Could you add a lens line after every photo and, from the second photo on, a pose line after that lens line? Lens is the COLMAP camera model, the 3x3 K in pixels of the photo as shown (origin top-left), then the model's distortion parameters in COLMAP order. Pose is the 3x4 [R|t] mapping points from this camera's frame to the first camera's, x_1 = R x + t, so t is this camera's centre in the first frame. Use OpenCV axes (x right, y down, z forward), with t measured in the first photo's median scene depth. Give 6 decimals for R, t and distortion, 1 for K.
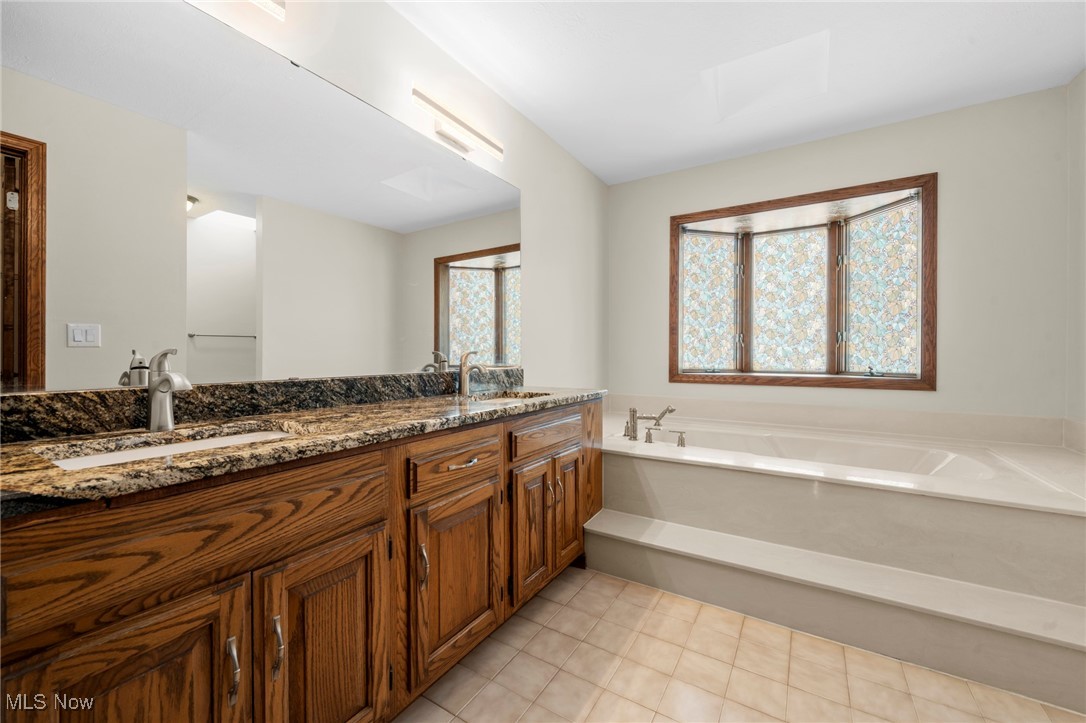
lens RADIAL K [[425.5, 0, 544.2], [0, 425.5, 359.5], [0, 0, 1]] dist [-0.002465, -0.000067]
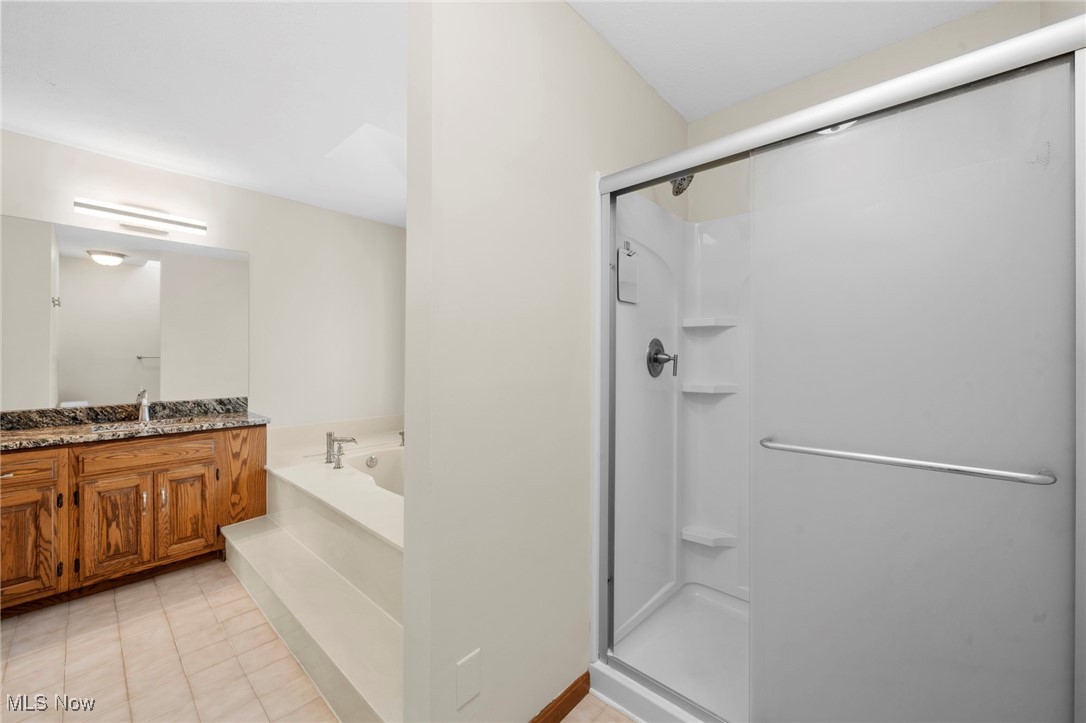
lens RADIAL K [[421.7, 0, 542.3], [0, 421.7, 359.2], [0, 0, 1]] dist [0.001582, 0.000228]
pose [[0.983418, 0.002591, -0.181336, 1.541351], [-0.003582, 0.999980, -0.005138, -0.130488], [0.181319, 0.005702, 0.983408, -0.080358]]
